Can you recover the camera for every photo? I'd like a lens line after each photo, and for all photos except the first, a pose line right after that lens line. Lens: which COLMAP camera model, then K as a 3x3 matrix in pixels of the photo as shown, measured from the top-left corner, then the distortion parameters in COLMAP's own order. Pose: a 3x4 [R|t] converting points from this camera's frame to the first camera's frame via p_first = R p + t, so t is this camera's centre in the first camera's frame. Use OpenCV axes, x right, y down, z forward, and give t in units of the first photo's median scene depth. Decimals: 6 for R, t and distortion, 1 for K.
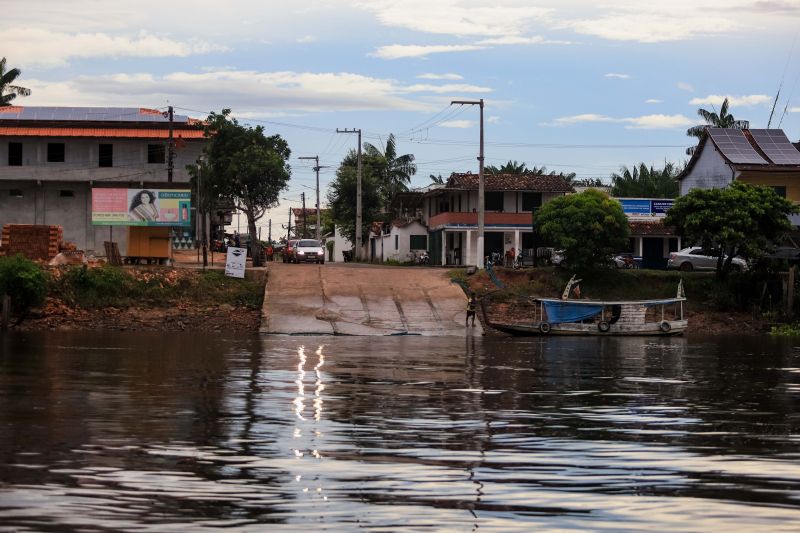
lens RADIAL K [[2157.6, 0, 400.2], [0, 2157.6, 266.7], [0, 0, 1]] dist [-0.081206, 0.000000]
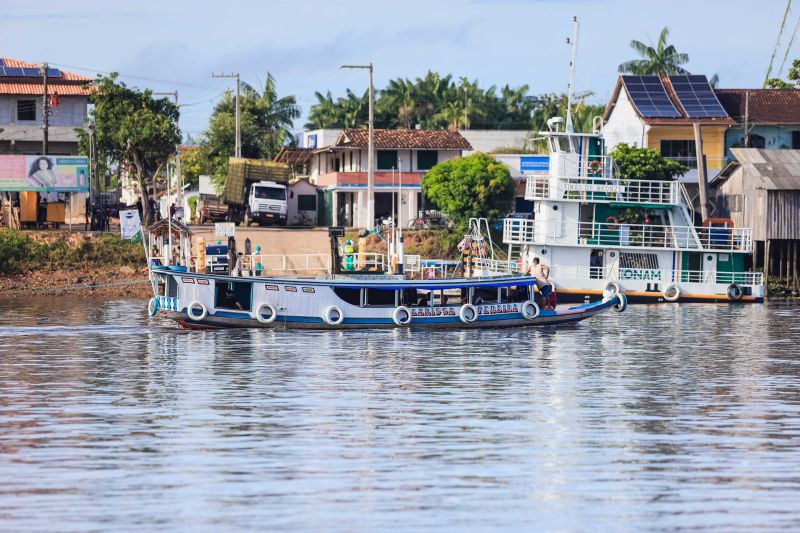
lens RADIAL K [[4624.4, 0, 401.0], [0, 4624.4, 265.7], [0, 0, 1]] dist [1.945768, 0.000000]
pose [[0.999403, -0.006003, 0.034036, -0.022129], [0.005664, 0.999933, 0.010060, -0.004541], [-0.034095, -0.009861, 0.999370, -1.153052]]
